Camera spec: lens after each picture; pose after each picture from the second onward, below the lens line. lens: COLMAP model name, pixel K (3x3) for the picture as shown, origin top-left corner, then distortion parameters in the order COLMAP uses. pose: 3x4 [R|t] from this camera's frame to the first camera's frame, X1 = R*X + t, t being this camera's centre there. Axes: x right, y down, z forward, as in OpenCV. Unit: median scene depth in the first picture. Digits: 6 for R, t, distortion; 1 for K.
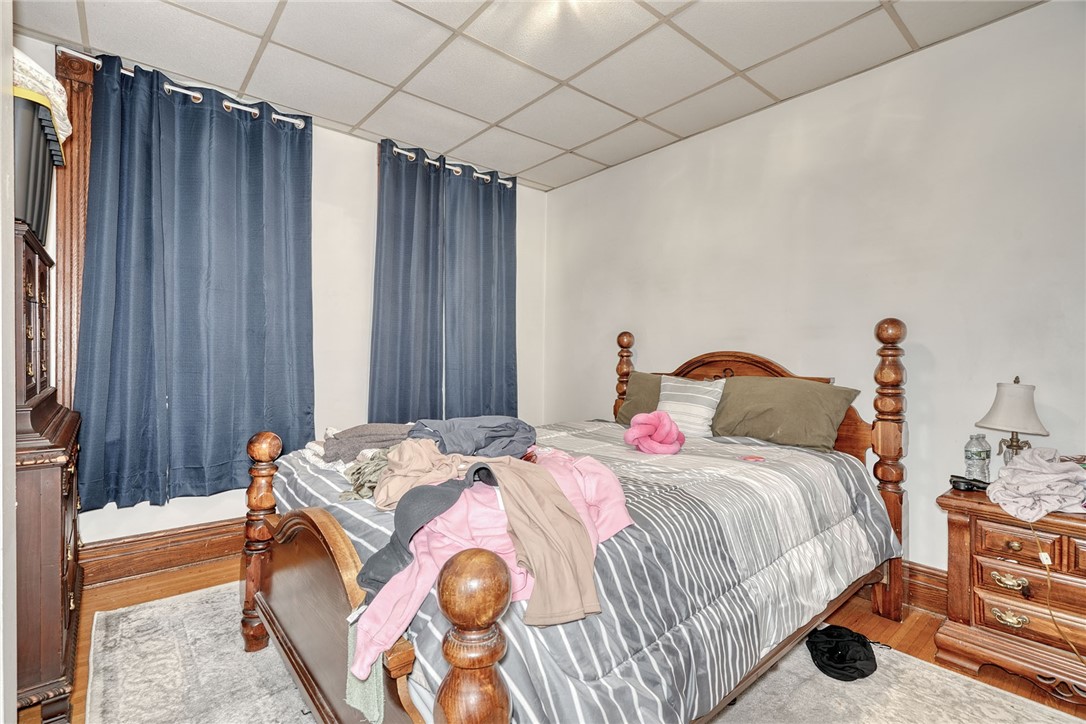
lens RADIAL K [[496.8, 0, 540.1], [0, 496.8, 358.5], [0, 0, 1]] dist [-0.000971, 0.000507]
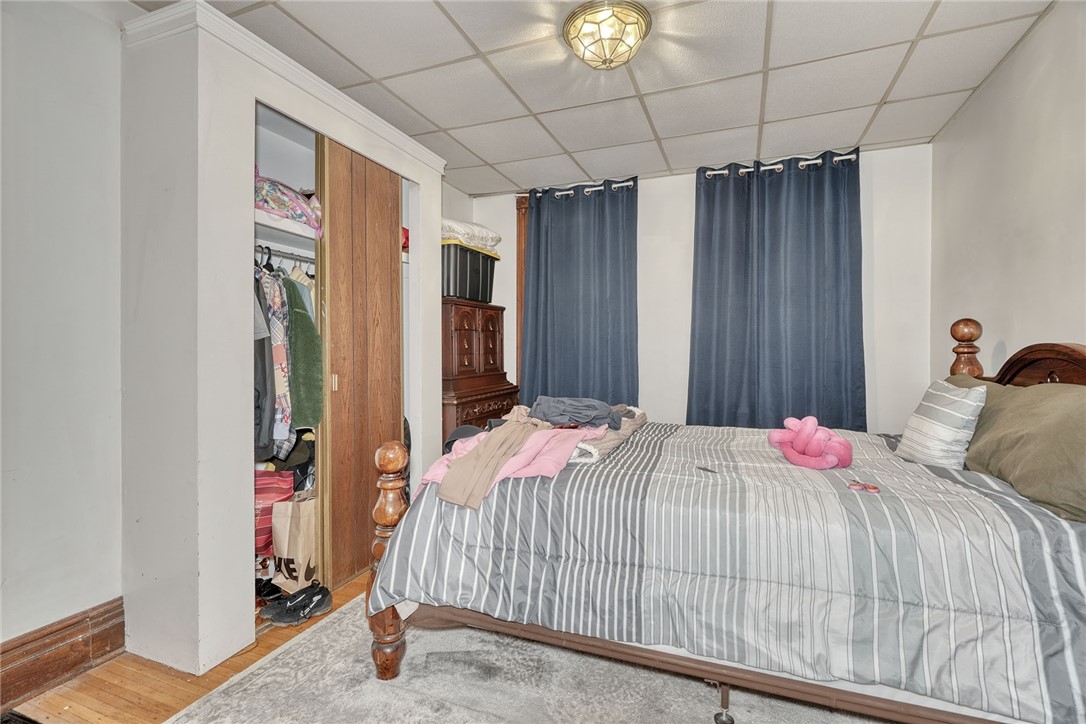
lens RADIAL K [[496.8, 0, 540.1], [0, 496.8, 358.5], [0, 0, 1]] dist [-0.000971, 0.000507]
pose [[0.478535, -0.002241, -0.878066, 0.509767], [-0.000486, 0.999996, -0.002817, 0.005843], [0.878068, 0.001775, 0.478532, 0.116540]]
